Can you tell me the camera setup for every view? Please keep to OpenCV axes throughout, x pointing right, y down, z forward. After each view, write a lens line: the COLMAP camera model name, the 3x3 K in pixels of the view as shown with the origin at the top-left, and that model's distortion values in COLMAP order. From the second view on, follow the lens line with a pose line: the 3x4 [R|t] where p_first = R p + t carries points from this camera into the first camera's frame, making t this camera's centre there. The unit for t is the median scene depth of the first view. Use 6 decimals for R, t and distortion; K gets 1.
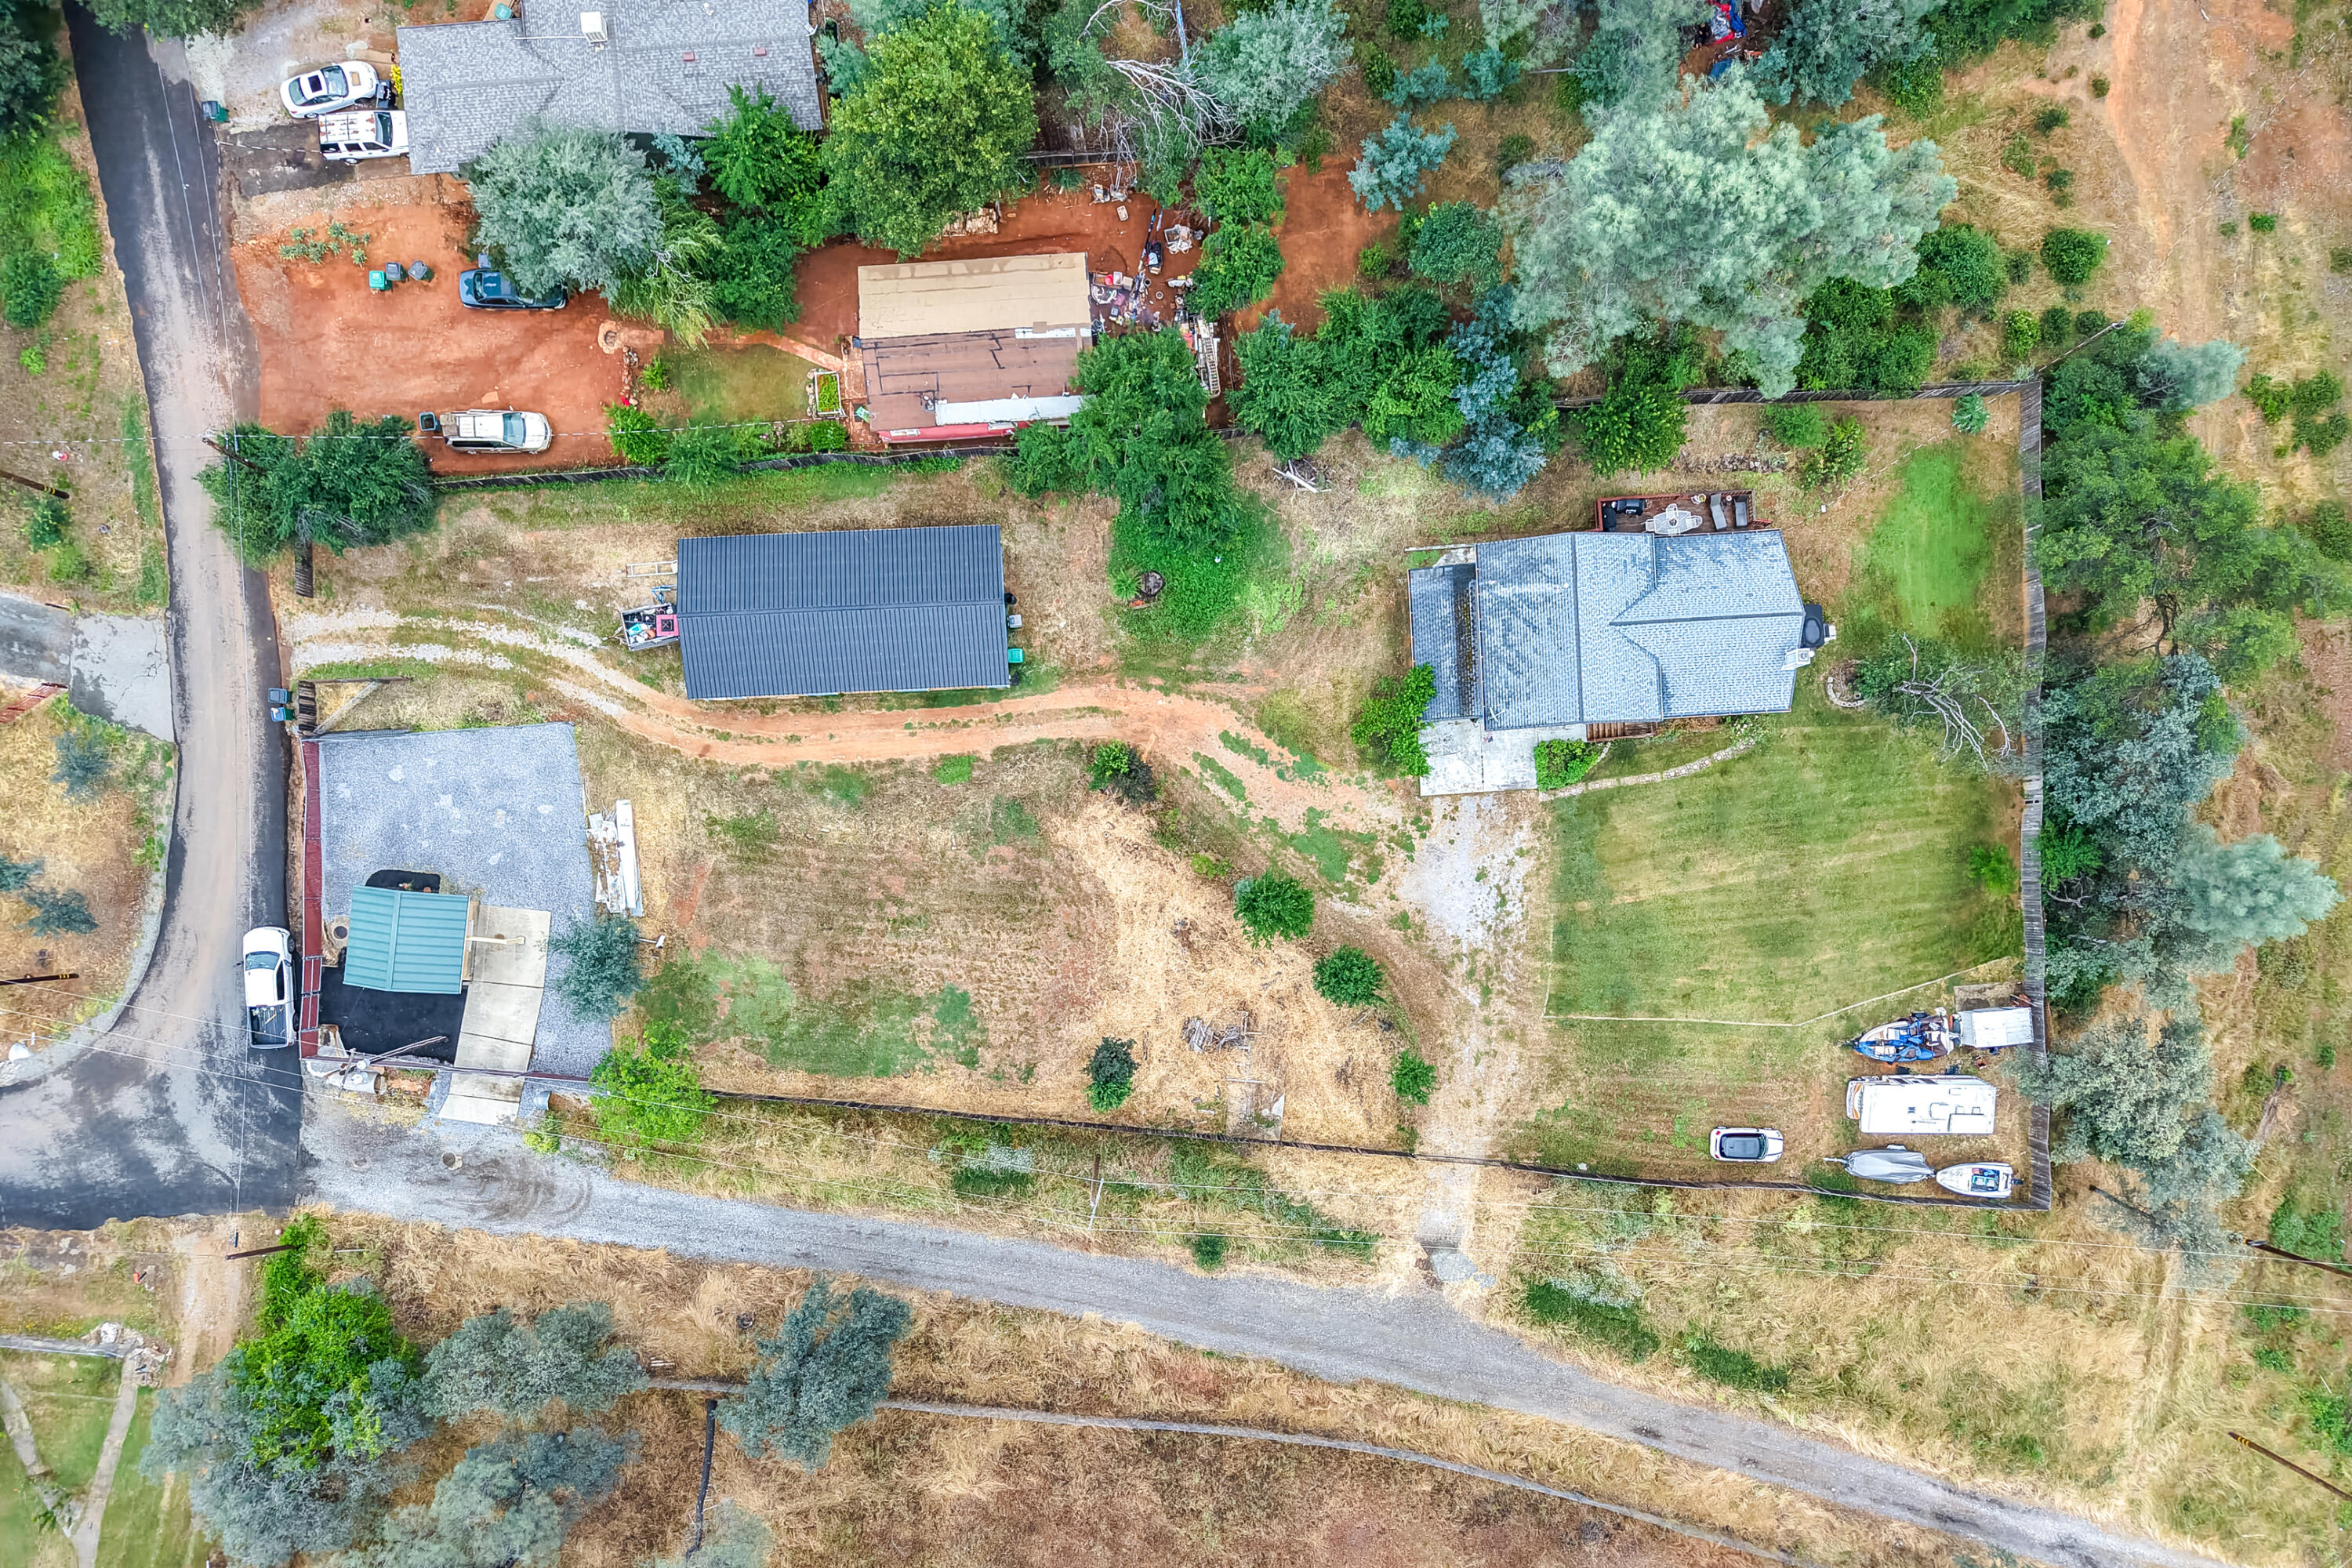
lens RADIAL K [[1576.5, 0, 1198.0], [0, 1576.5, 865.2], [0, 0, 1]] dist [0.014994, -0.004354]
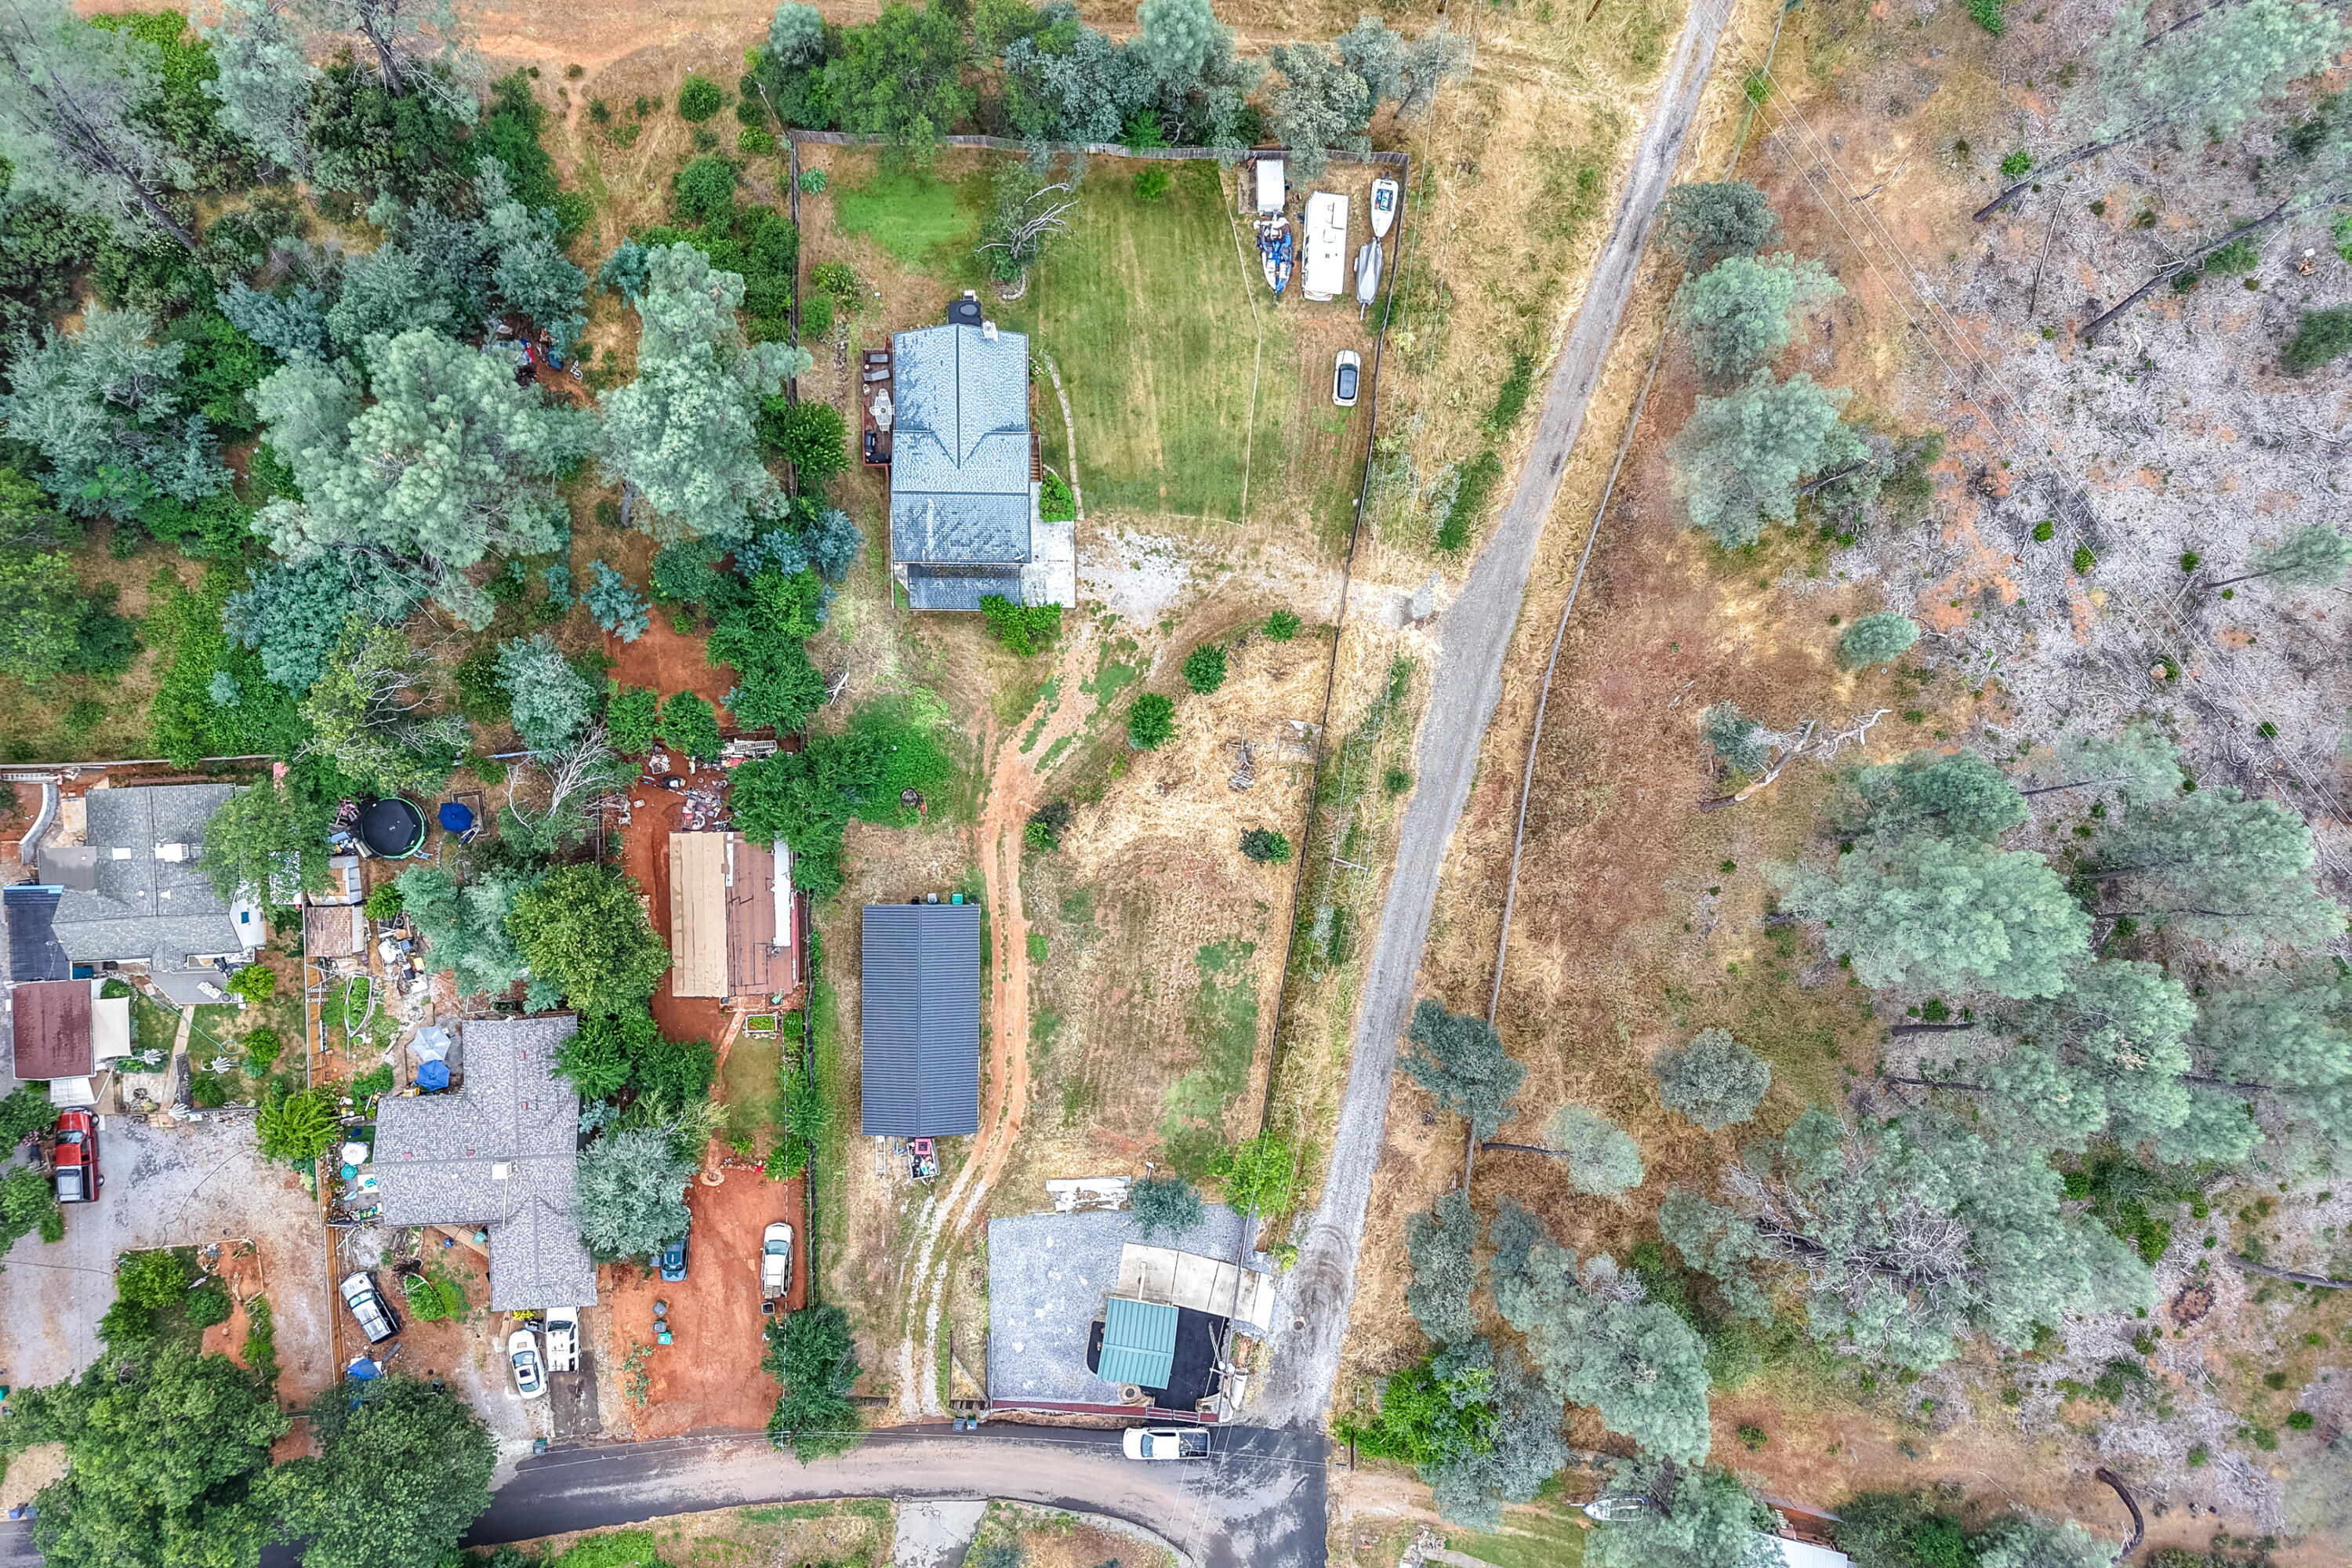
lens RADIAL K [[1593.3, 0, 1155.9], [0, 1593.3, 791.6], [0, 0, 1]] dist [0.017791, -0.003989]
pose [[0.057127, -0.997522, -0.041062, 0.043686], [0.998099, 0.056111, 0.025491, -0.000396], [-0.023124, -0.042441, 0.998831, -0.379533]]
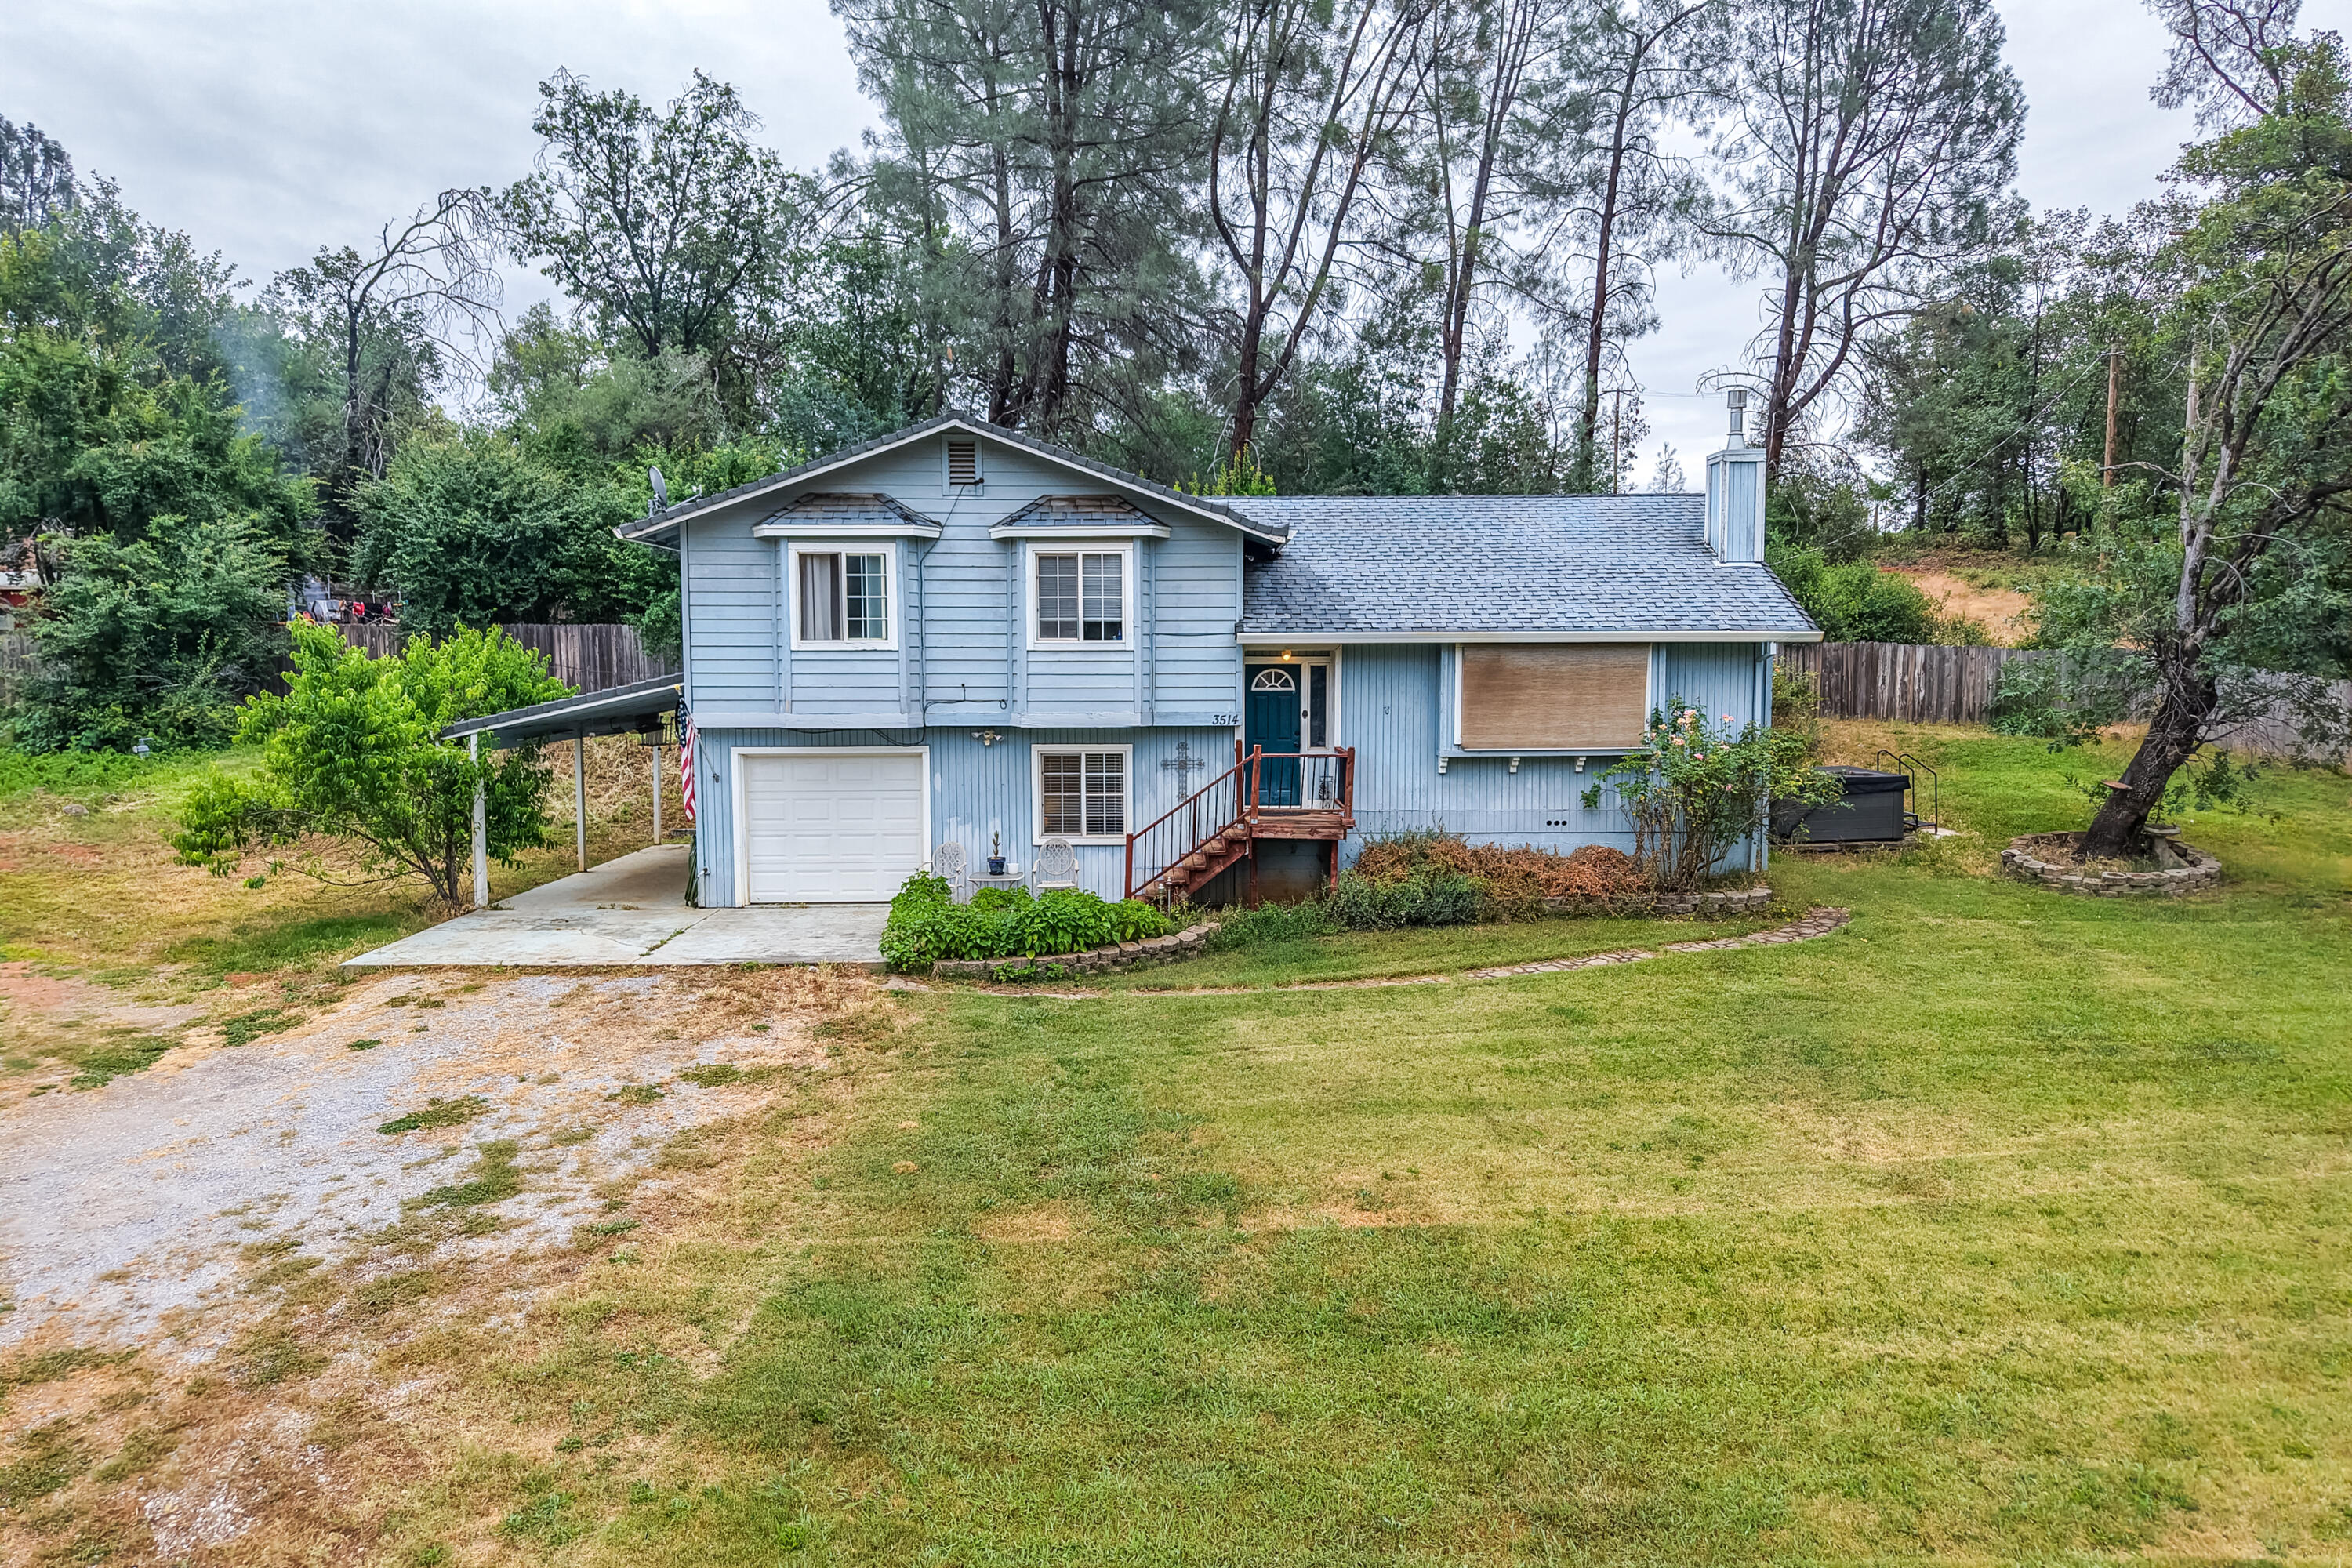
lens RADIAL K [[1600.0, 0, 1189.0], [0, 1600.0, 796.4], [0, 0, 1]] dist [0.008237, -0.002654]
pose [[0.998866, -0.006933, -0.047099, 0.266214], [-0.046394, 0.080131, -0.995704, 0.165413], [0.010677, 0.996760, 0.079719, 0.958694]]
